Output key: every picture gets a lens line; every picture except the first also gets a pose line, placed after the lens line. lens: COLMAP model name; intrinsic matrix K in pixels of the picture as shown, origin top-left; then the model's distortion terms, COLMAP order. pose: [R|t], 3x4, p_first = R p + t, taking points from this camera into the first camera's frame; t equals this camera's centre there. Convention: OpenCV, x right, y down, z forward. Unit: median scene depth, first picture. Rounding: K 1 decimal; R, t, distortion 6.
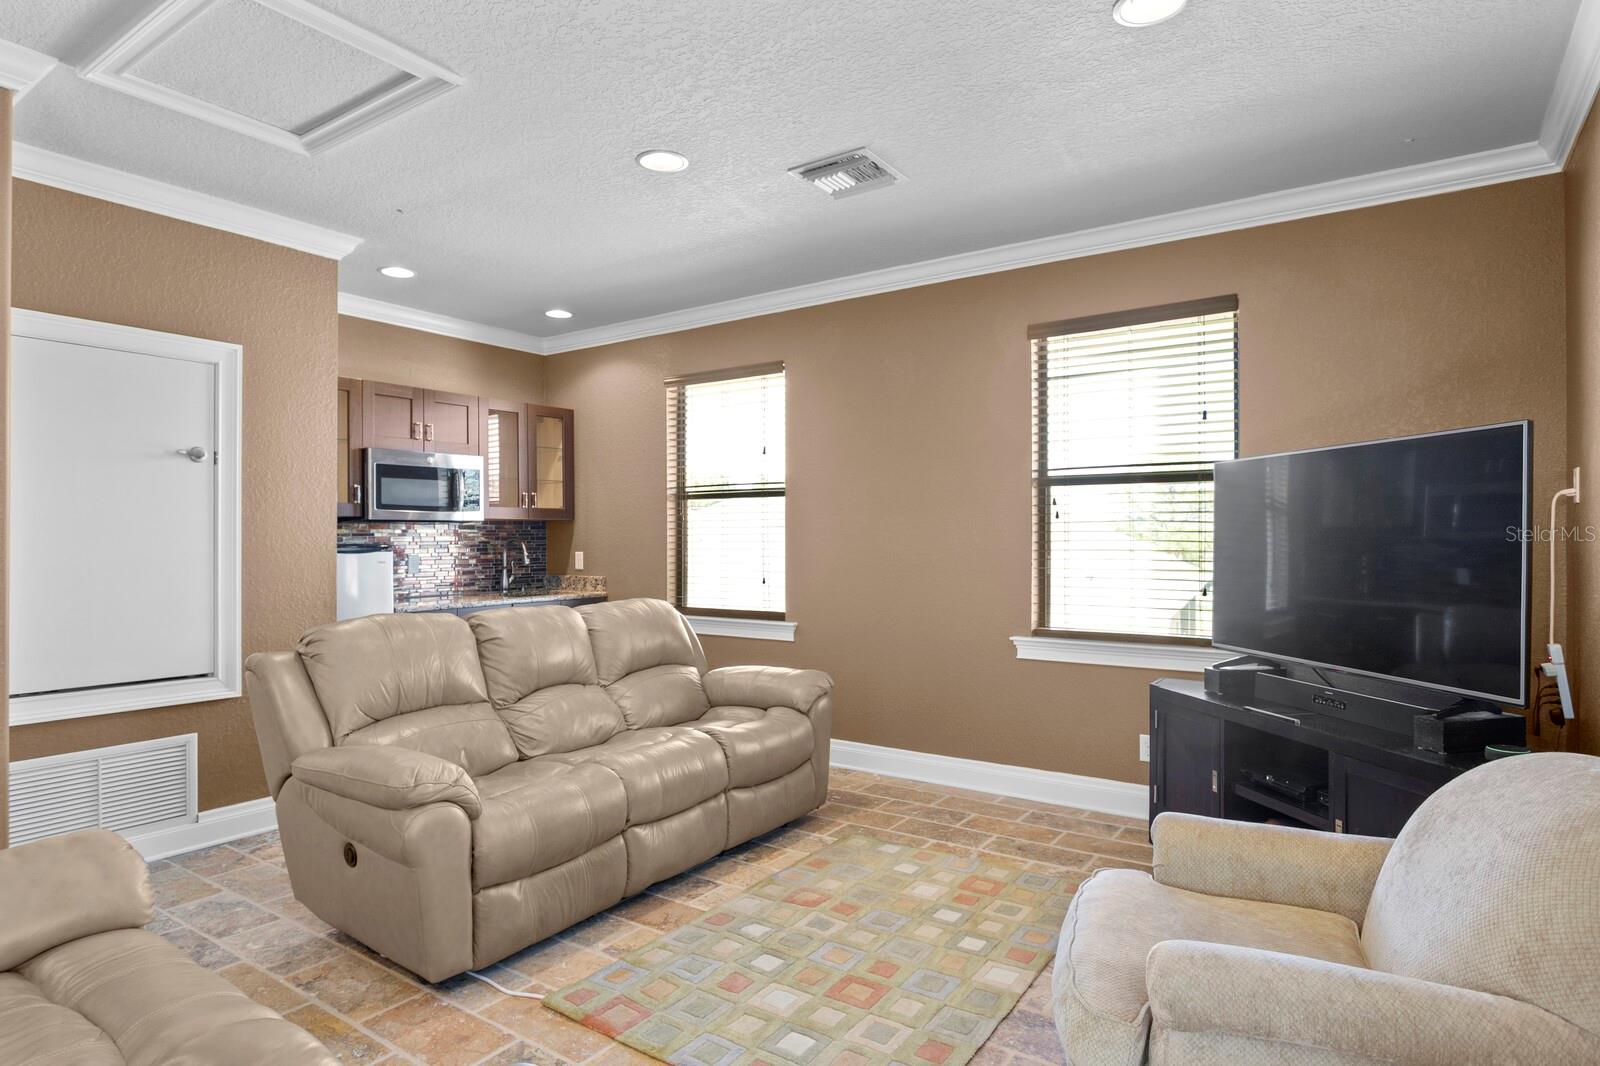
lens RADIAL K [[881.7, 0, 801.0], [0, 881.7, 534.5], [0, 0, 1]] dist [-0.017420, 0.006415]
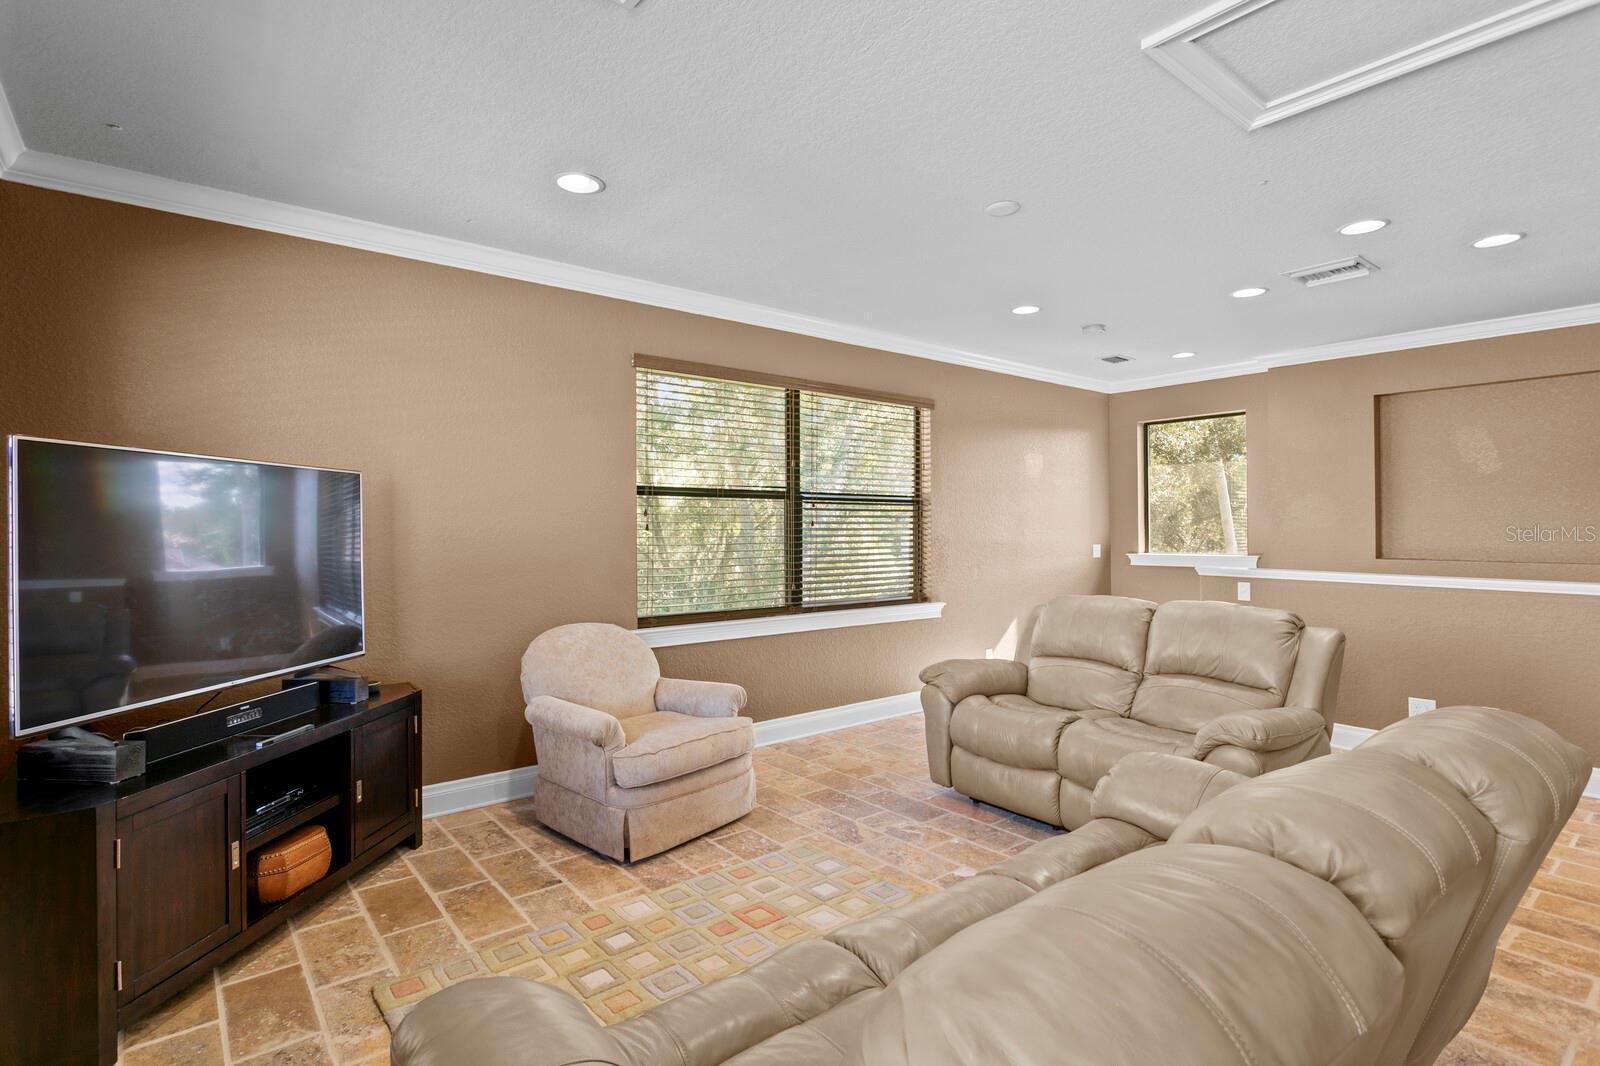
lens RADIAL K [[782.1, 0, 799.0], [0, 782.1, 530.3], [0, 0, 1]] dist [-0.001241, -0.000130]
pose [[-0.959215, 0.000449, 0.282676, -0.198305], [0.001465, 0.999993, 0.003383, -0.014447], [-0.282673, 0.003659, -0.959209, 1.353101]]
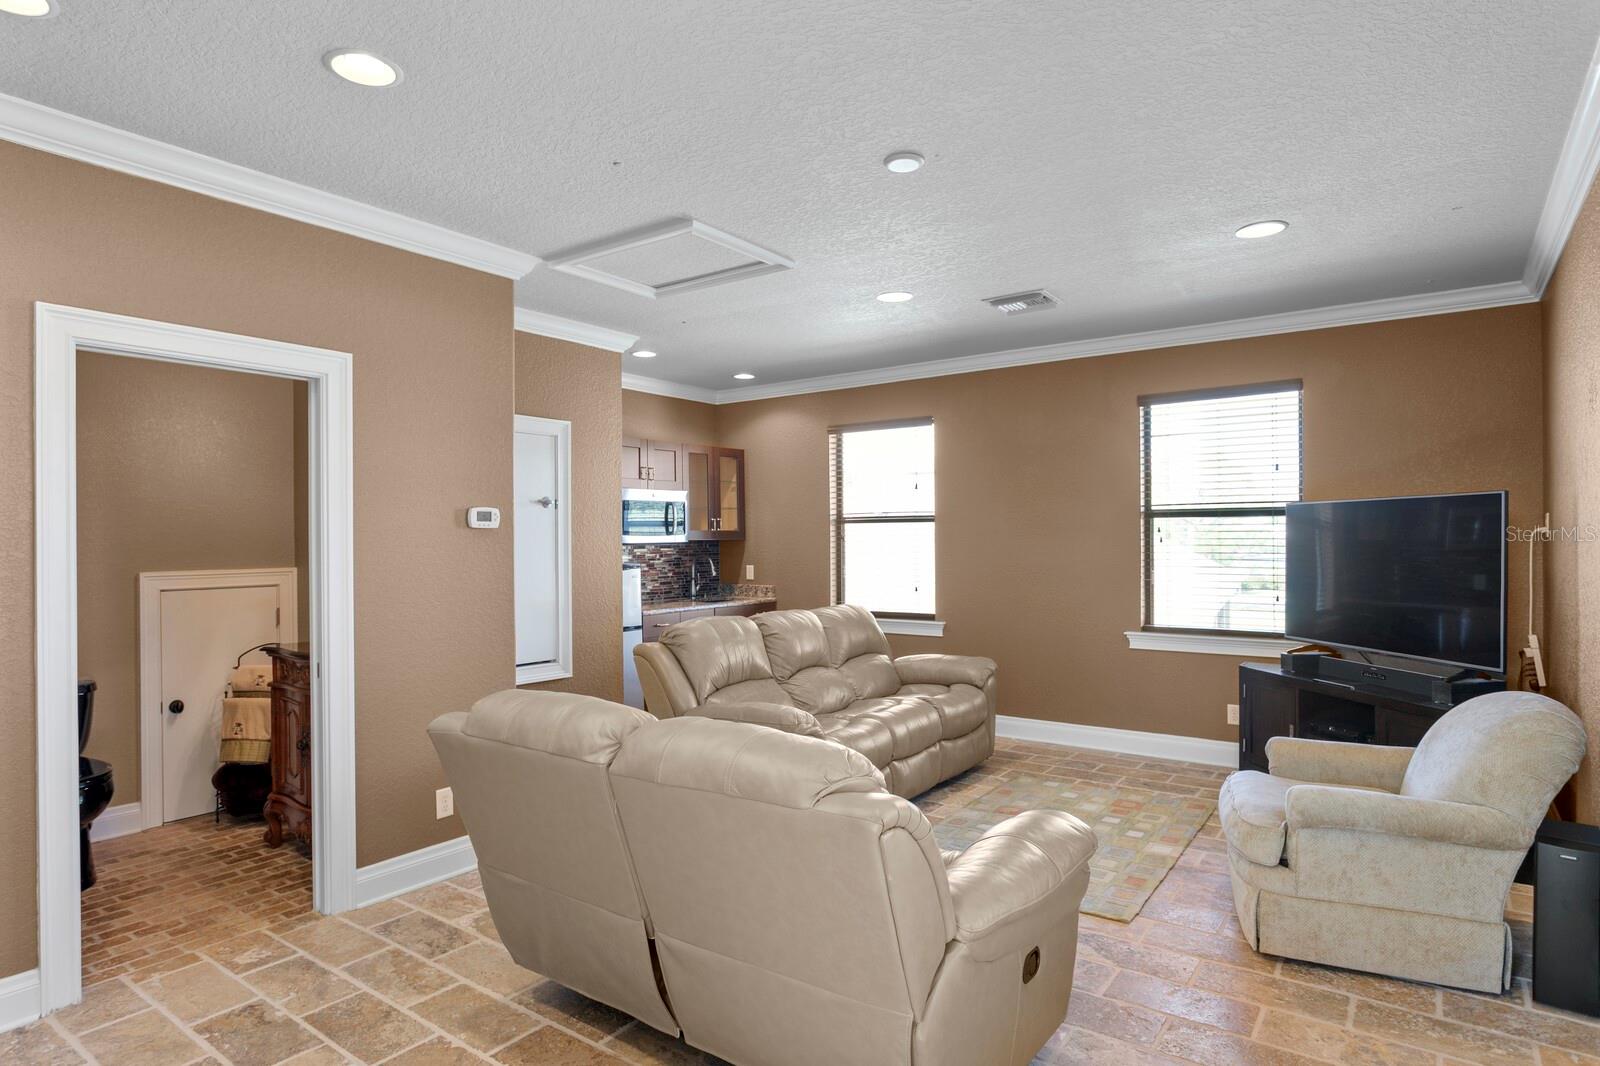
lens RADIAL K [[881.7, 0, 795.7], [0, 881.7, 537.2], [0, 0, 1]] dist [-0.017420, 0.006415]
pose [[0.999589, -0.004889, -0.028237, -0.254275], [0.004950, 0.999986, 0.002073, -0.036630], [0.028226, -0.002212, 0.999599, -0.387747]]
